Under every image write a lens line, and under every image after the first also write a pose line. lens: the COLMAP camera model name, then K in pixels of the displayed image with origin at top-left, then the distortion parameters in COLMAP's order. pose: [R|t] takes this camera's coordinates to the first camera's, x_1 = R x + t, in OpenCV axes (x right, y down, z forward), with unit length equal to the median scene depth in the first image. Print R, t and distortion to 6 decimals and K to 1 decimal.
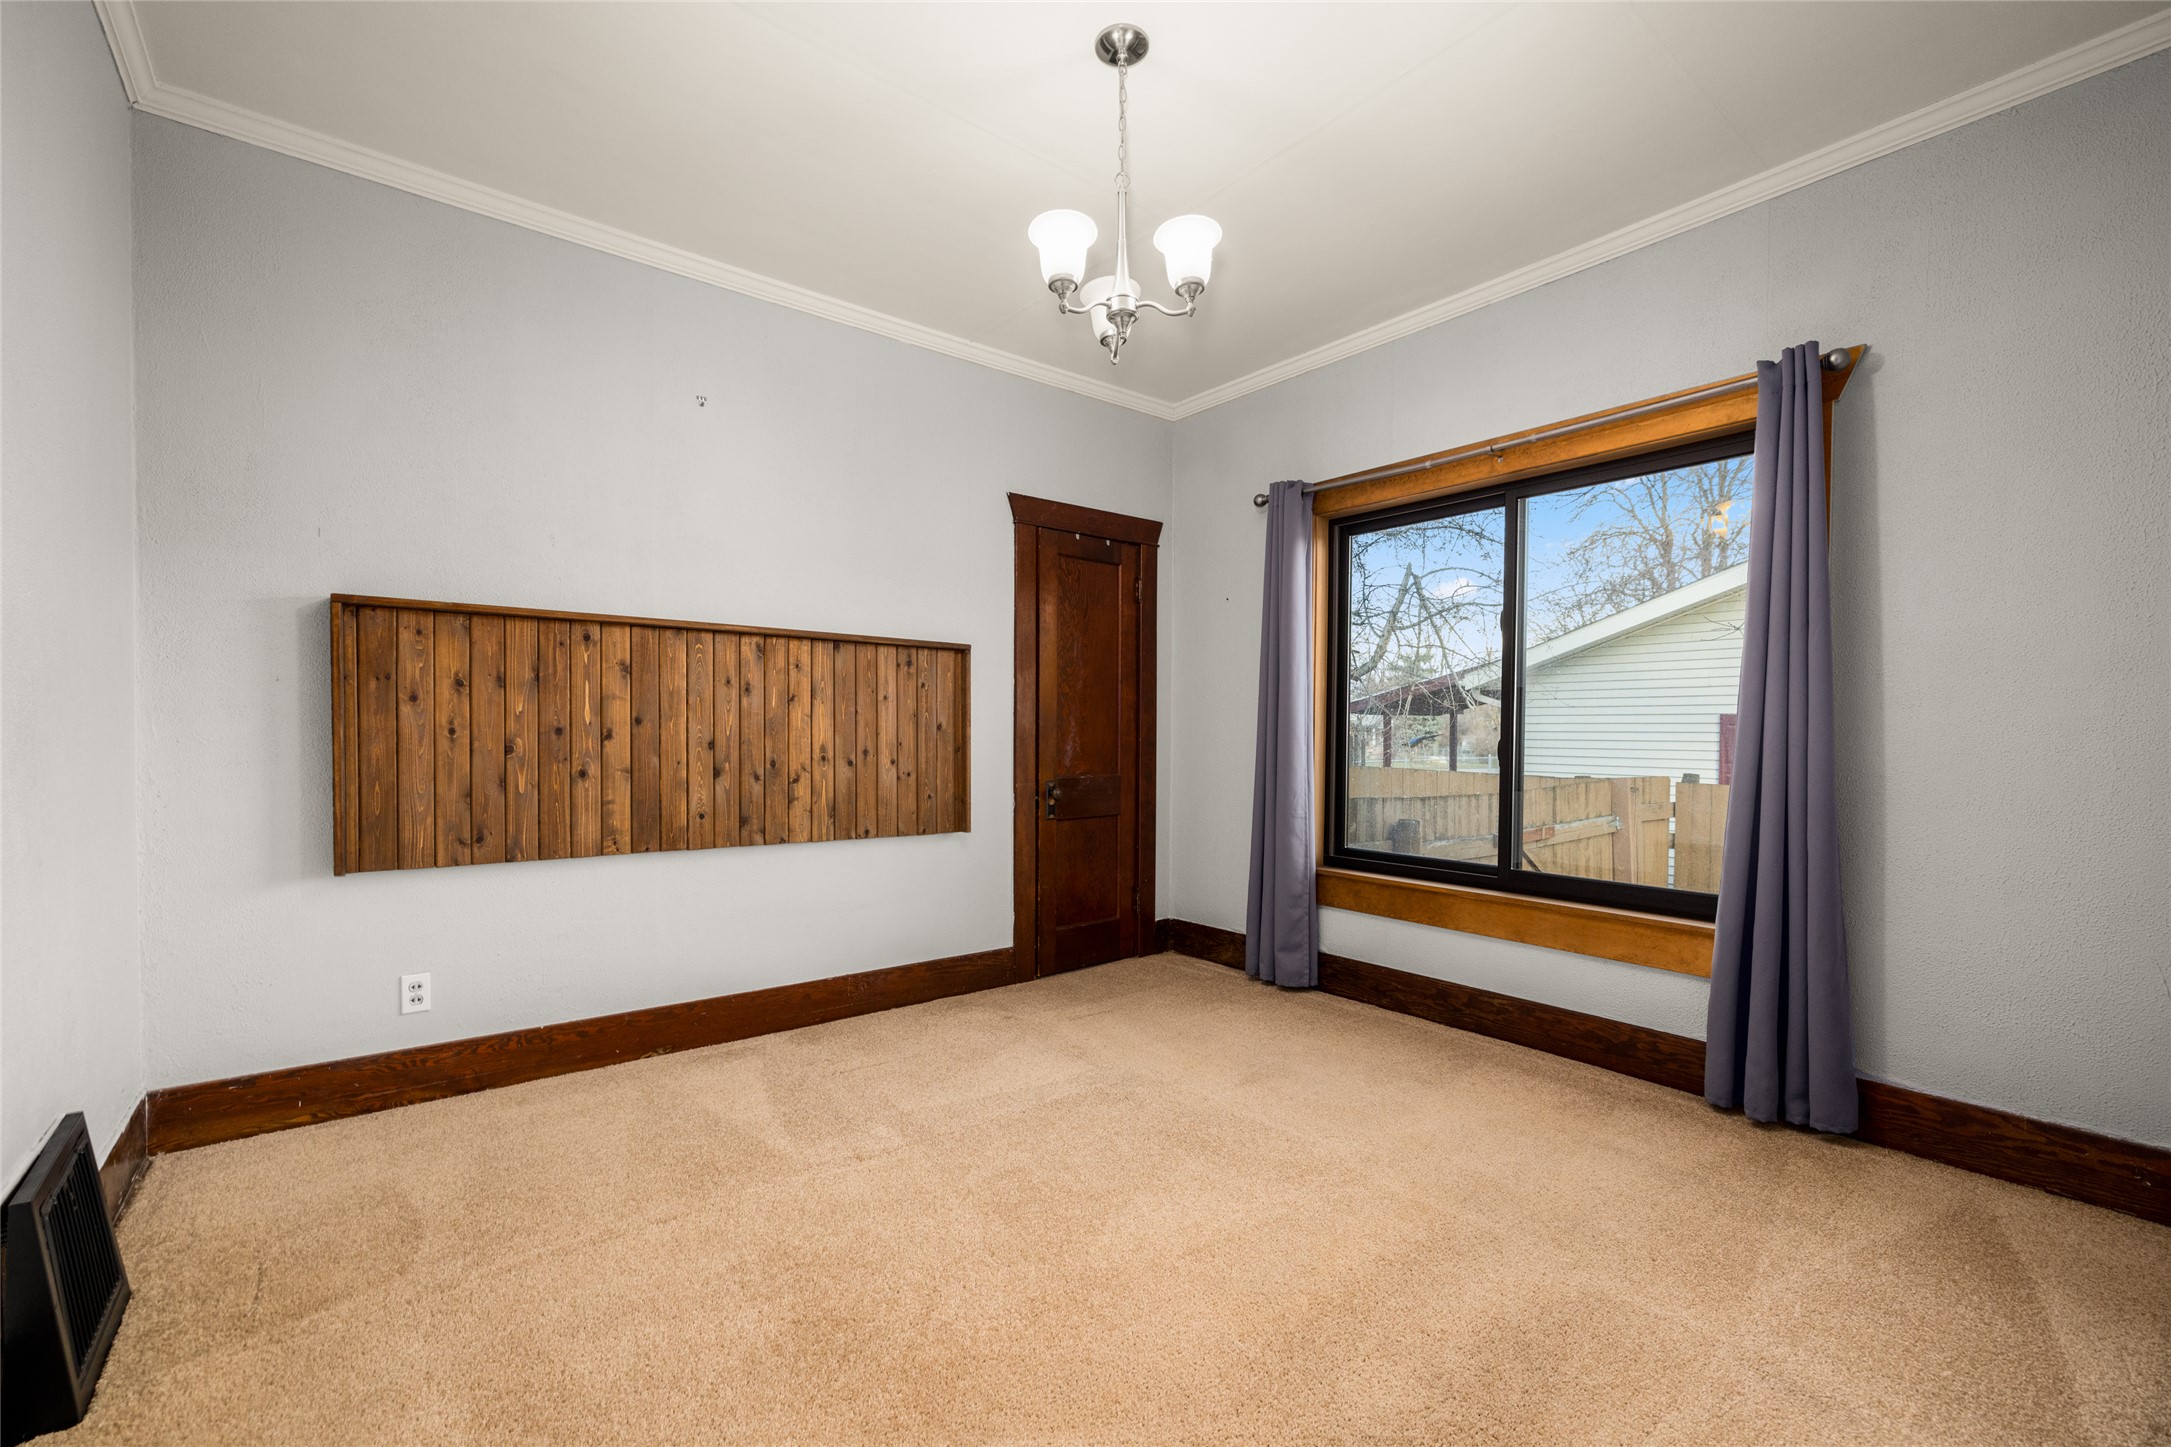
lens RADIAL K [[914.9, 0, 1088.7], [0, 914.9, 732.6], [0, 0, 1]] dist [0.000572, -0.000196]
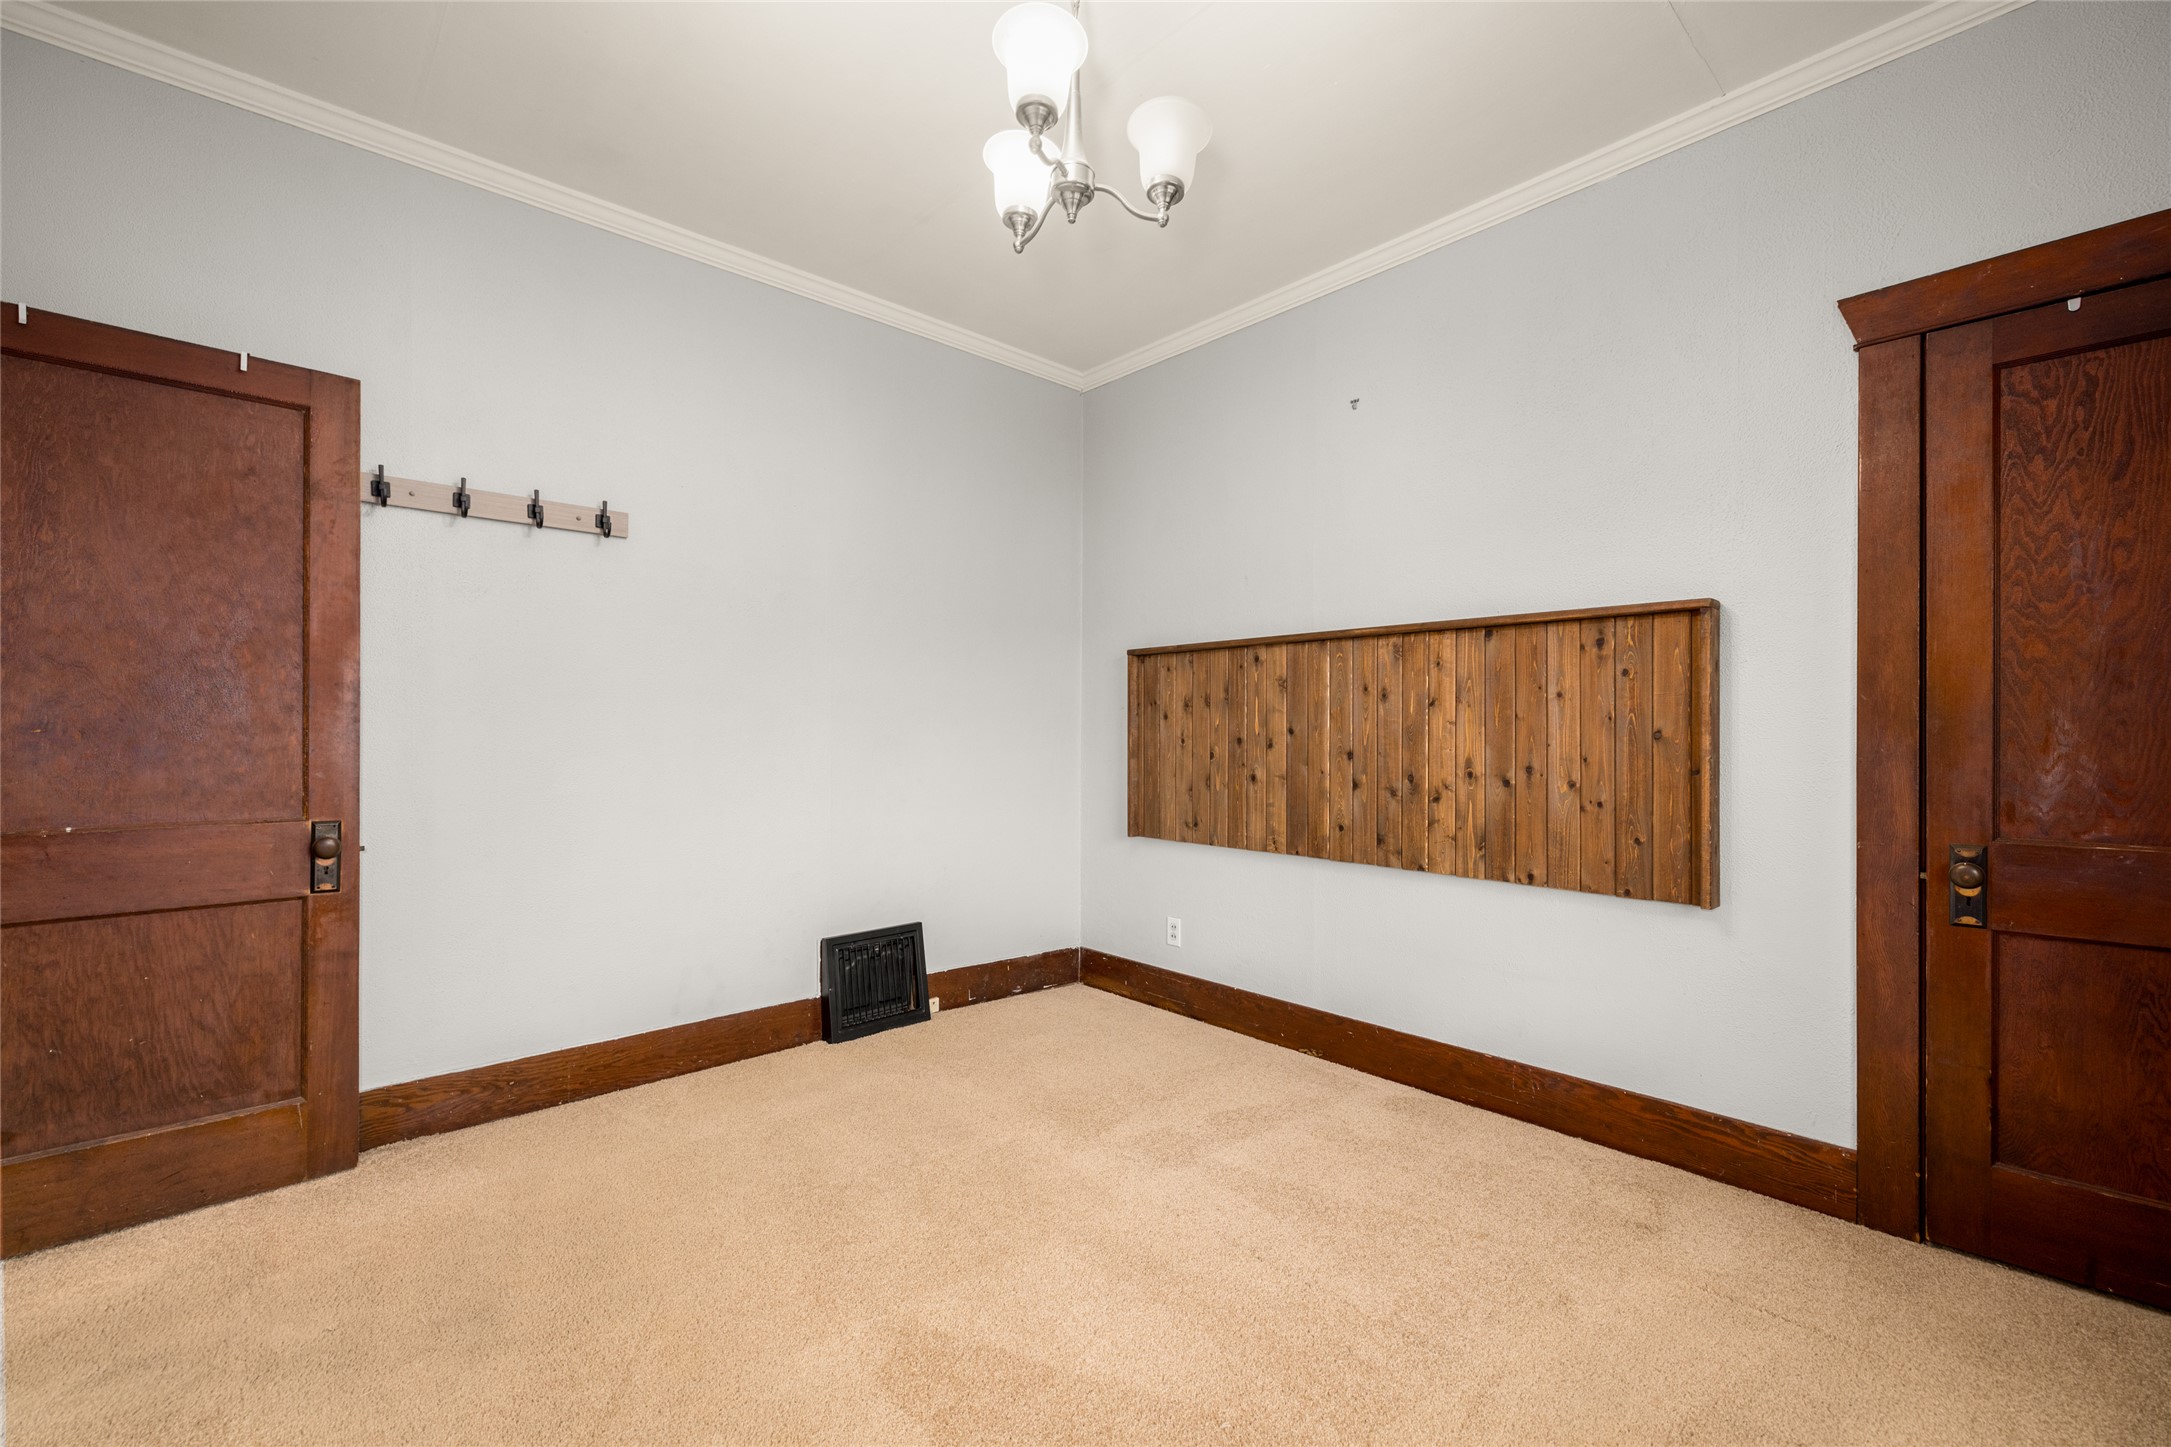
lens RADIAL K [[914.9, 0, 1088.7], [0, 914.9, 732.6], [0, 0, 1]] dist [0.000572, -0.000196]
pose [[0.060733, -0.011609, -0.998087, 0.514786], [-0.006985, 0.999903, -0.012055, 0.002959], [0.998130, 0.007704, 0.060646, 0.641098]]
